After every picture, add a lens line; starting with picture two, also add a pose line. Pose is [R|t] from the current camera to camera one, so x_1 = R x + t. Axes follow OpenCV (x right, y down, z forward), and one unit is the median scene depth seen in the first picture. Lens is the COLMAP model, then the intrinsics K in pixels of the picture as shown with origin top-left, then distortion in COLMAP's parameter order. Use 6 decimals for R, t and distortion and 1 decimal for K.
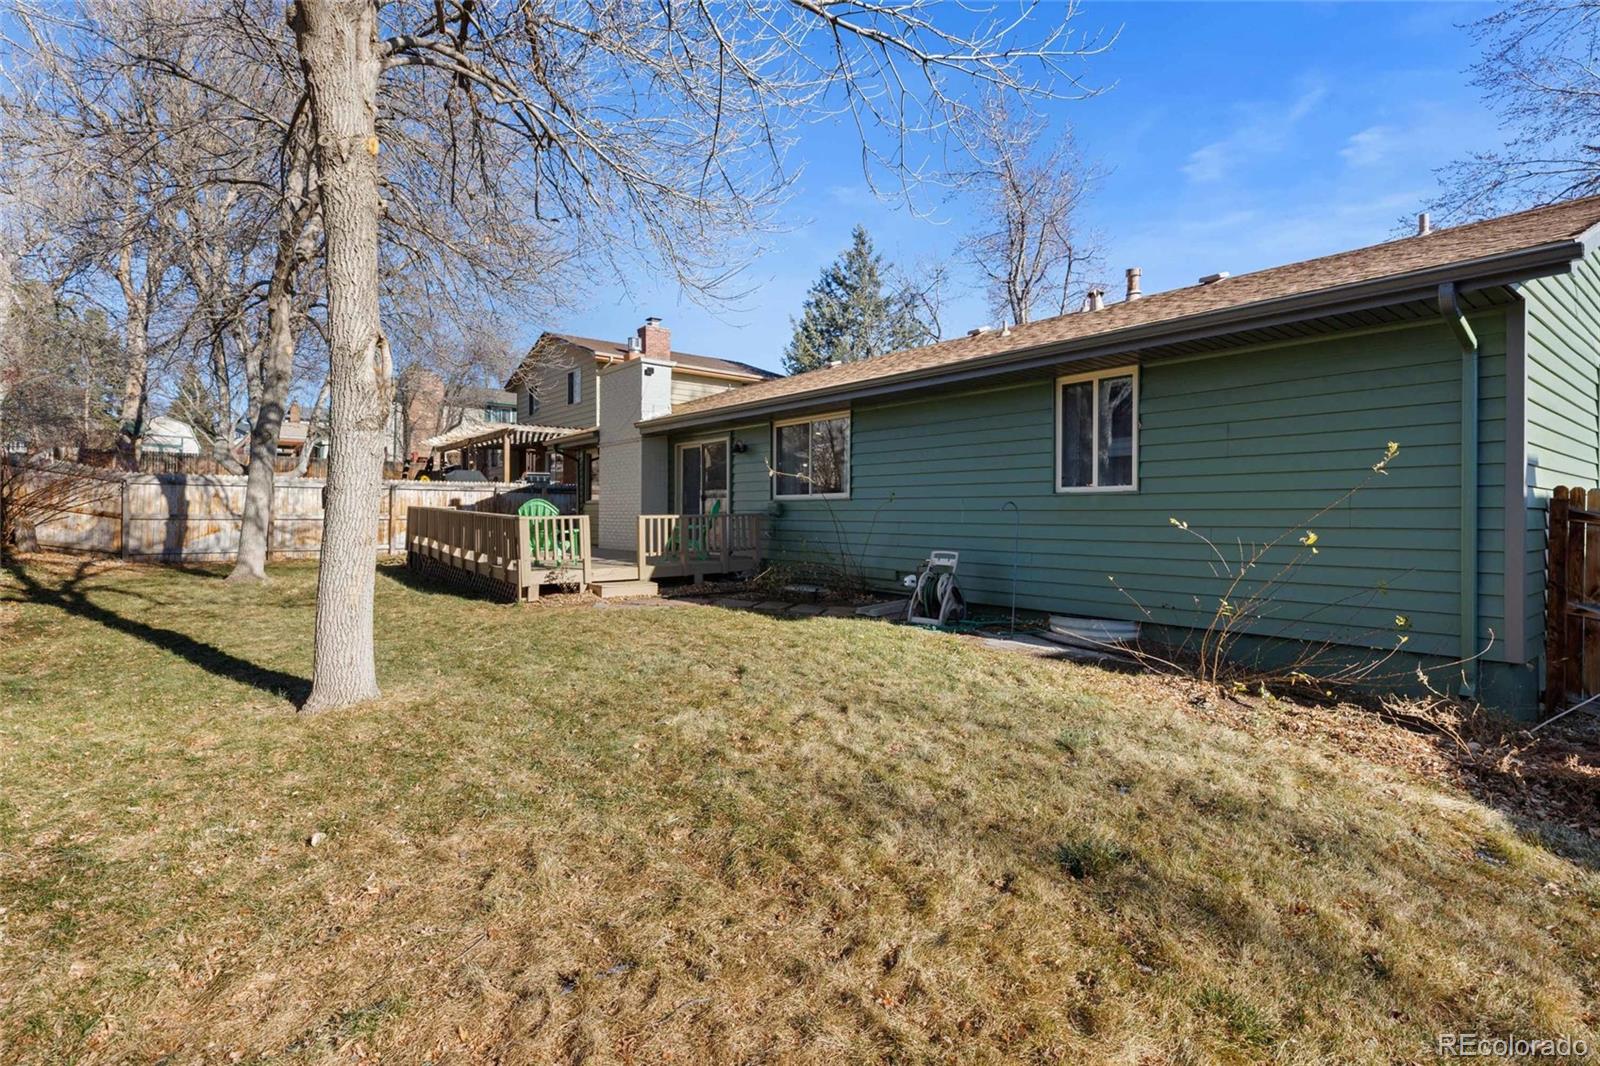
lens RADIAL K [[719.1, 0, 797.4], [0, 719.1, 524.2], [0, 0, 1]] dist [0.000655, -0.000739]
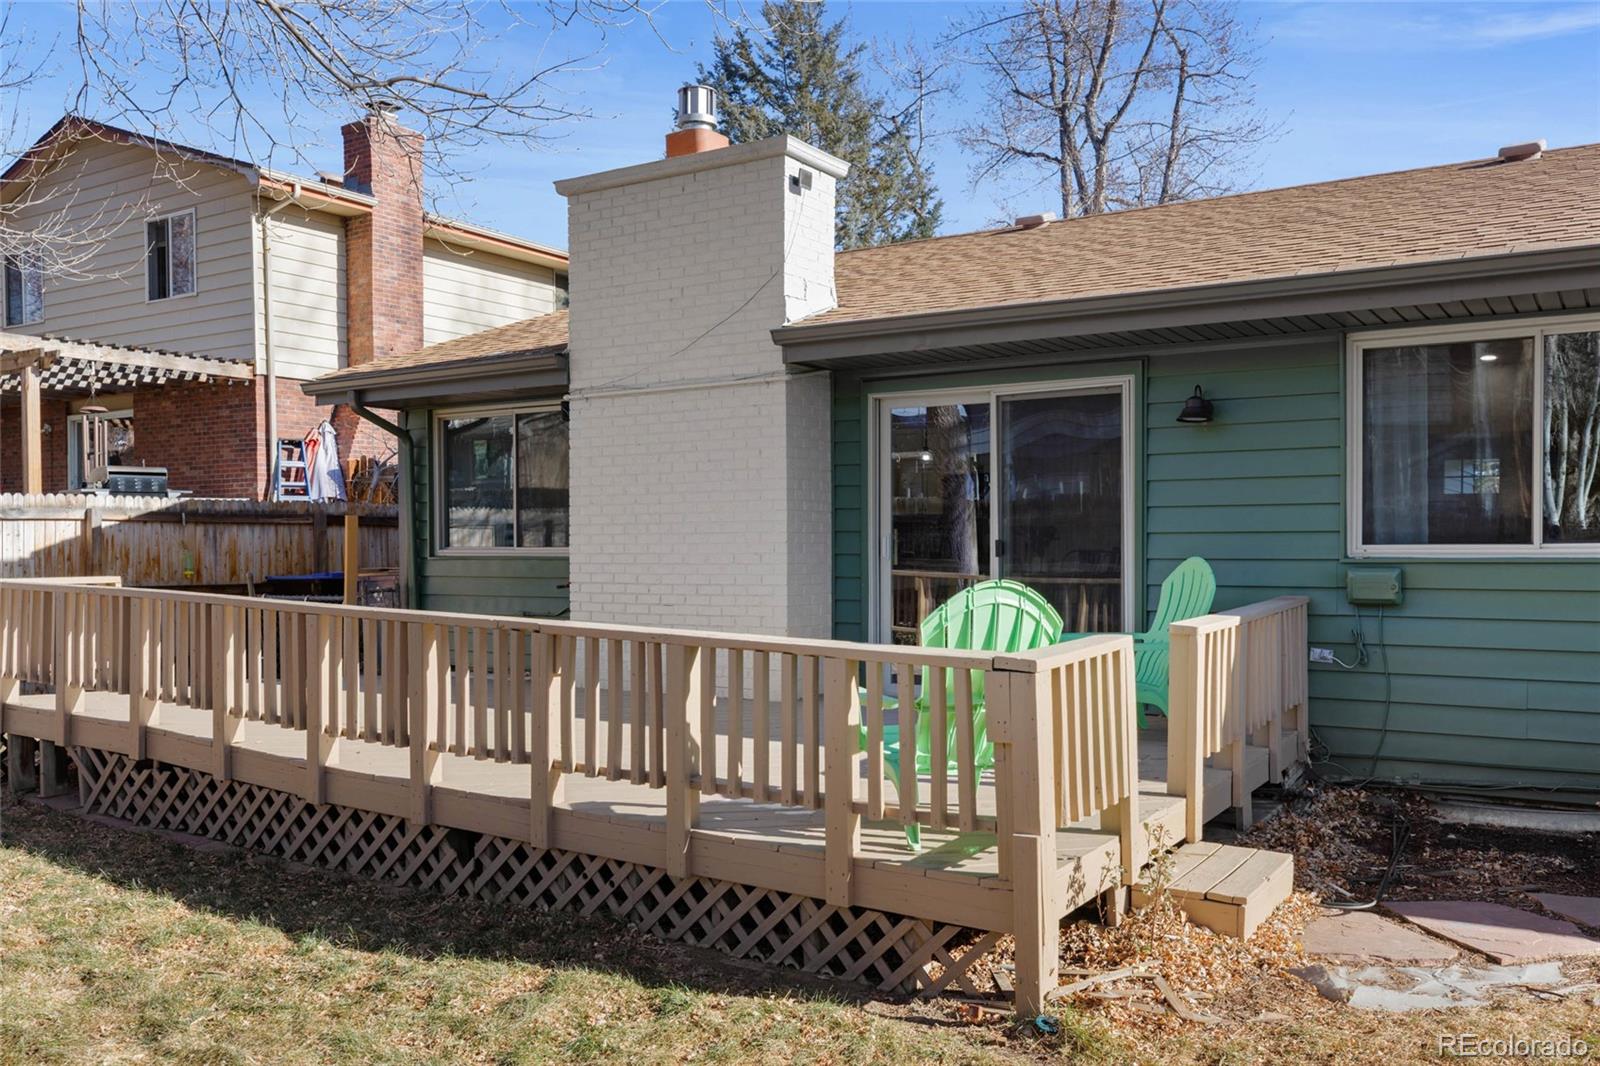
lens RADIAL K [[1260.2, 0, 800.0], [0, 1260.2, 533.0], [0, 0, 1]] dist [-0.006791, -0.003674]
pose [[0.939874, 0.006633, 0.341457, -0.311616], [0.006272, 0.999308, -0.036675, -0.015951], [-0.341463, 0.036611, 0.939182, 0.328123]]
